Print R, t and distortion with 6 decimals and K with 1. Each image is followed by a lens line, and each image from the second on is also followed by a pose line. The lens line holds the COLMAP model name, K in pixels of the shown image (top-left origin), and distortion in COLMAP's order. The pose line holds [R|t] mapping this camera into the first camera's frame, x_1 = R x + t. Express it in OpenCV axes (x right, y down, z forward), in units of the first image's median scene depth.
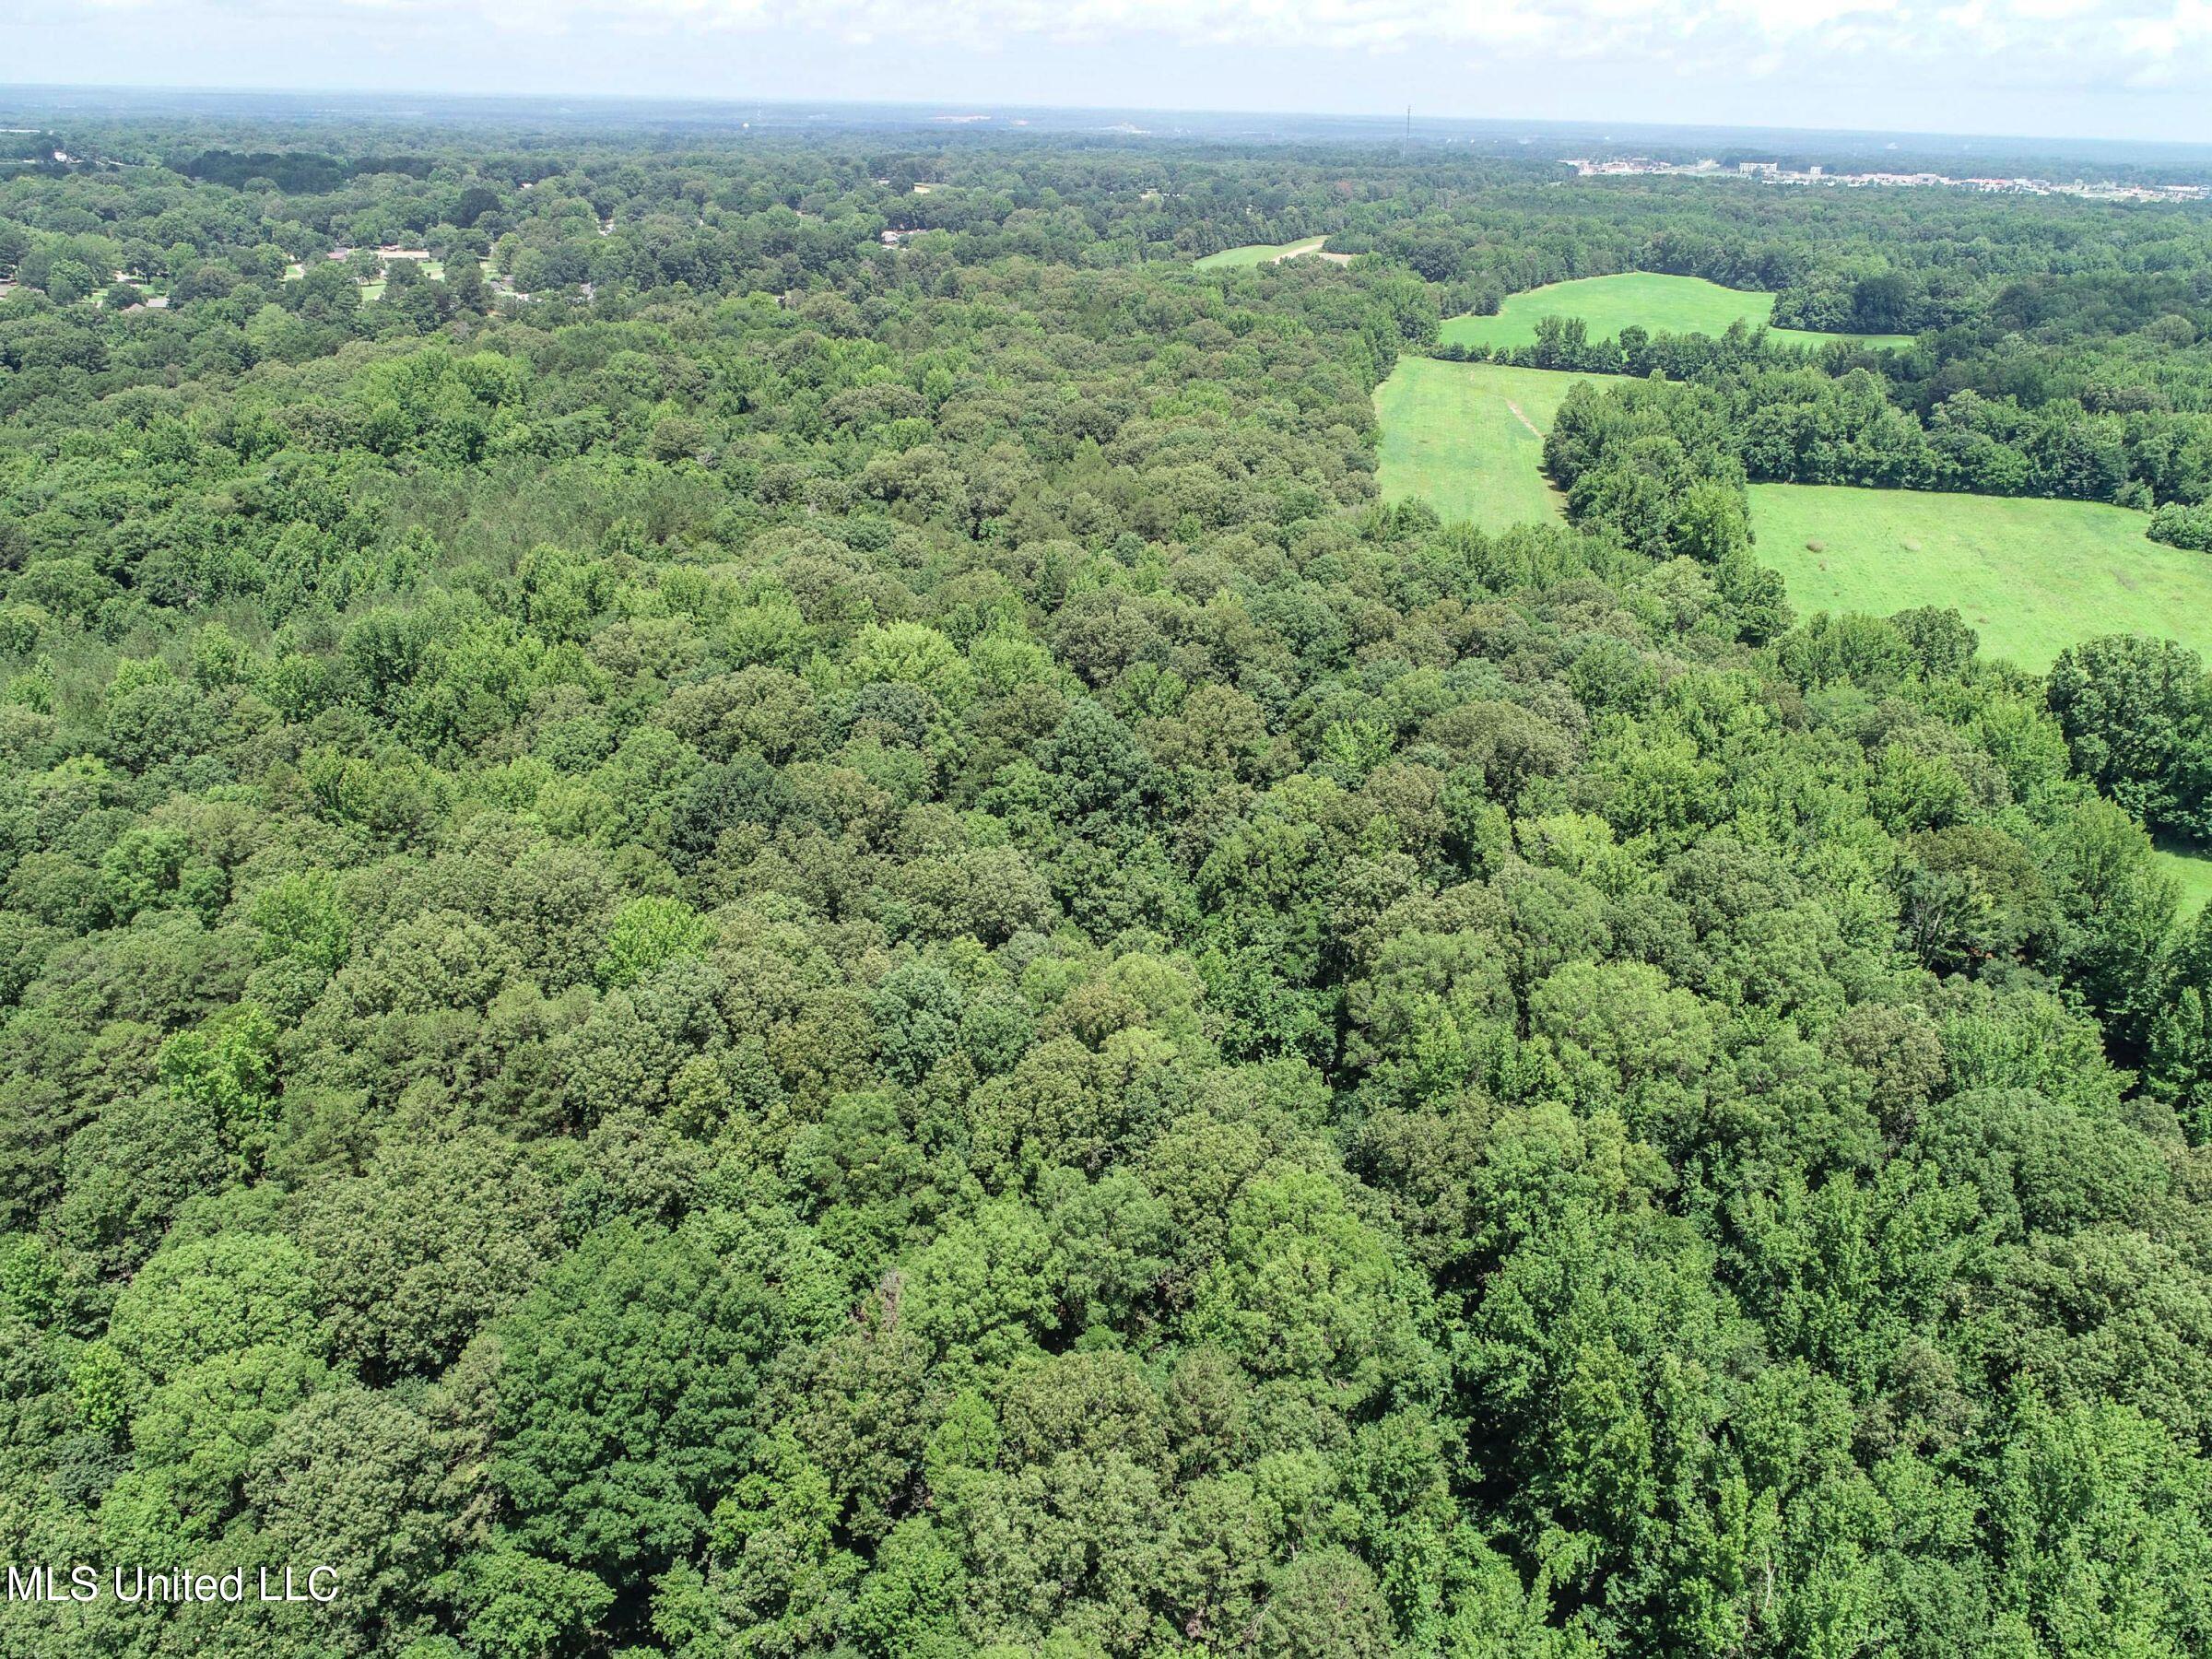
lens RADIAL K [[1652.5, 0, 1117.4], [0, 1652.5, 809.2], [0, 0, 1]] dist [-0.003904, 0.000231]
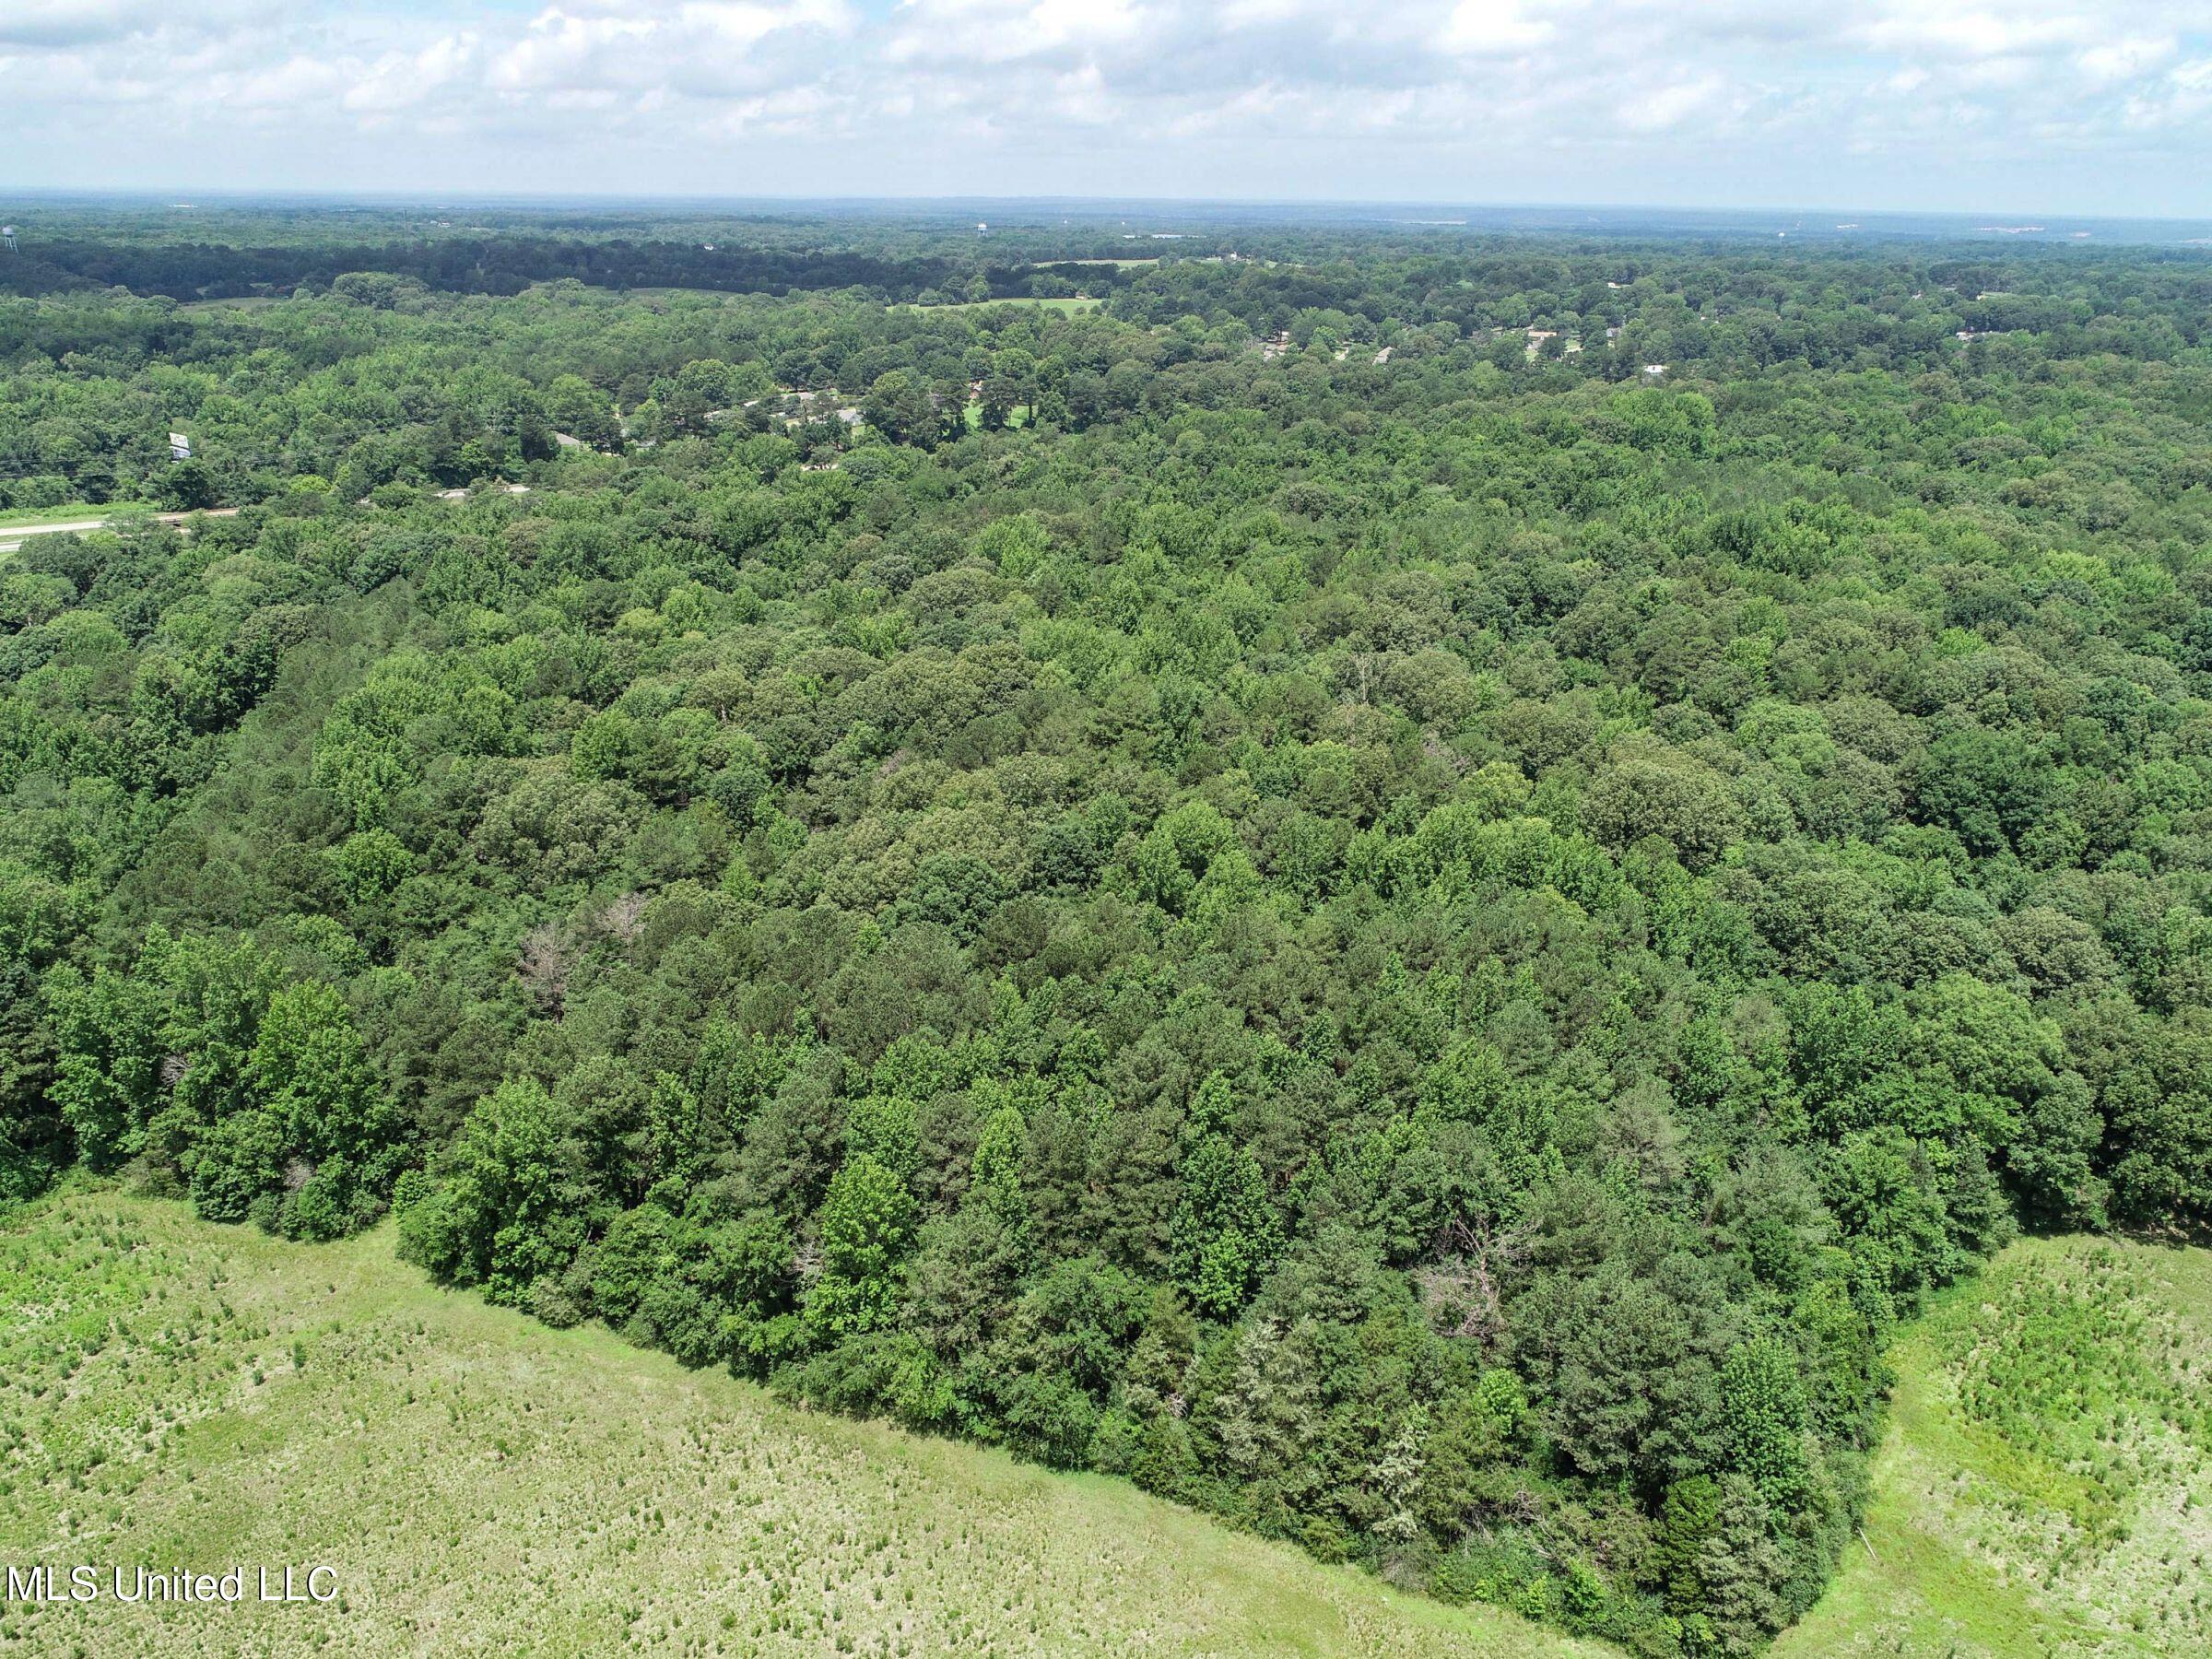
lens RADIAL K [[1652.5, 0, 1135.1], [0, 1652.5, 825.9], [0, 0, 1]] dist [-0.003904, 0.000231]
pose [[0.855143, 0.178087, -0.486842, -0.028282], [-0.201681, 0.979443, 0.004025, 0.098724], [0.477551, 0.094745, 0.873481, -0.231718]]
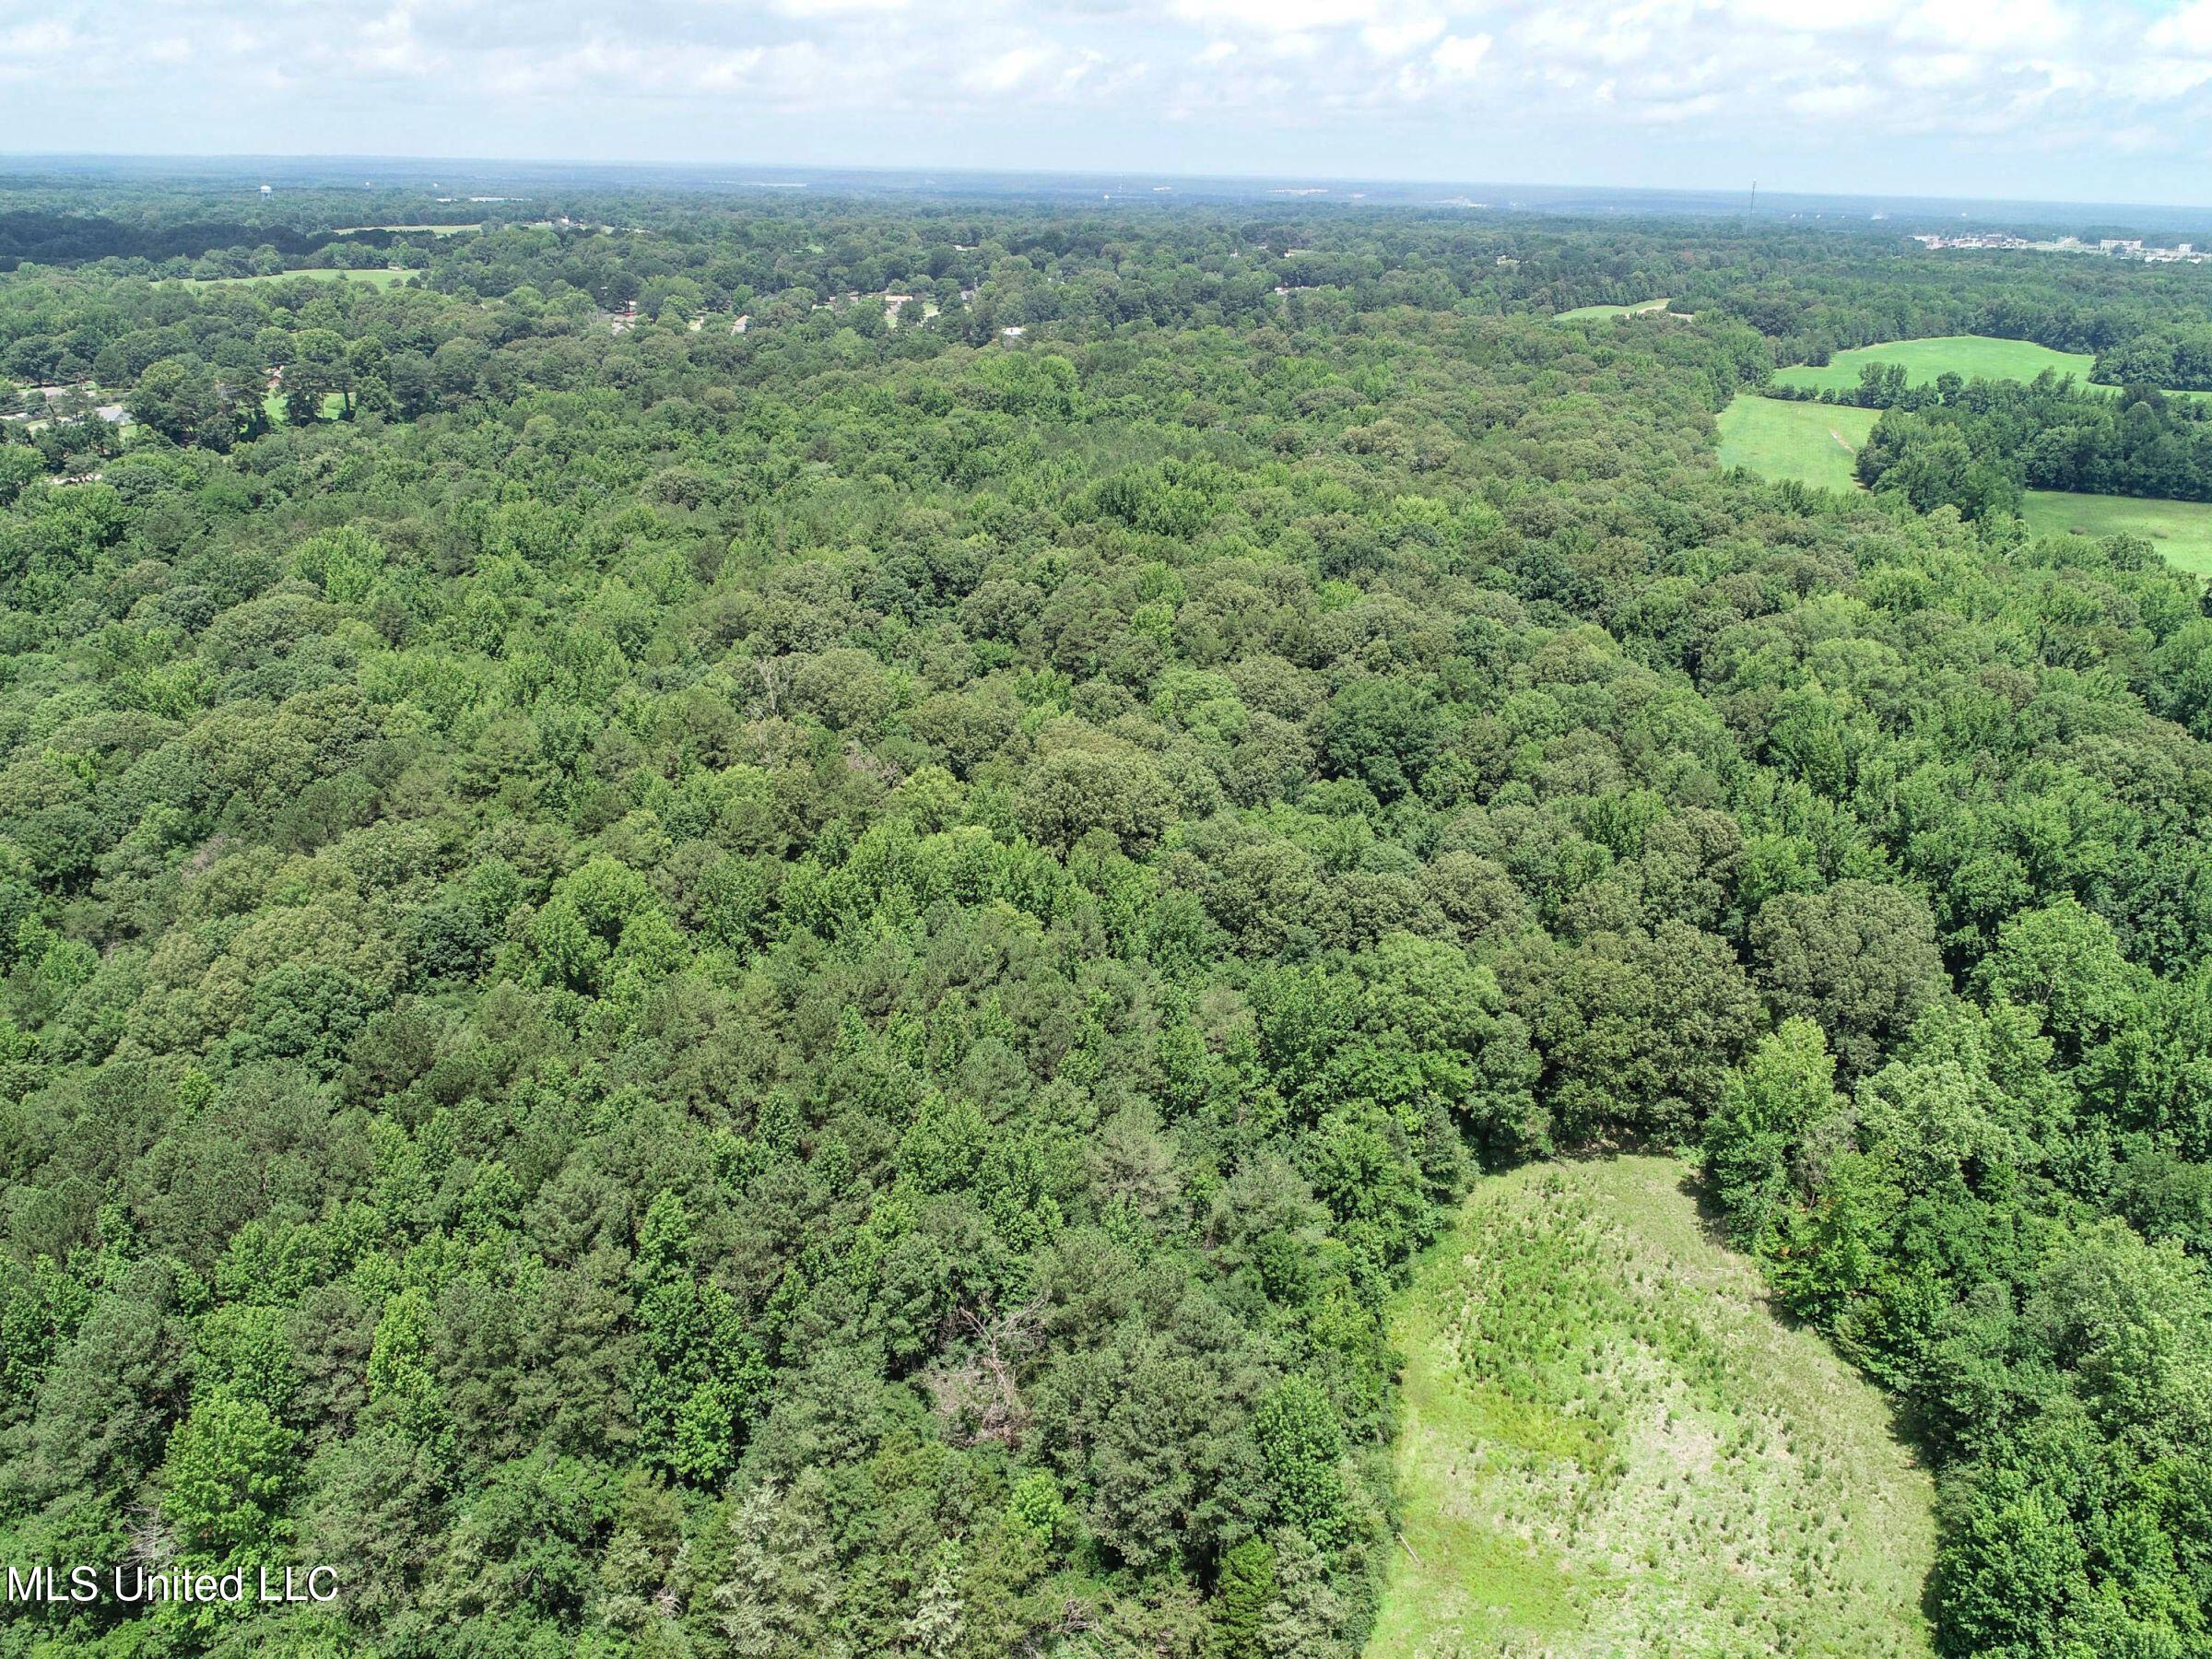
lens RADIAL K [[1652.5, 0, 1129.9], [0, 1652.5, 814.8], [0, 0, 1]] dist [-0.003904, 0.000231]
pose [[0.984263, 0.066035, -0.163906, -0.040161], [-0.071787, 0.996986, -0.029418, 0.088301], [0.161470, 0.040722, 0.986037, -0.209643]]
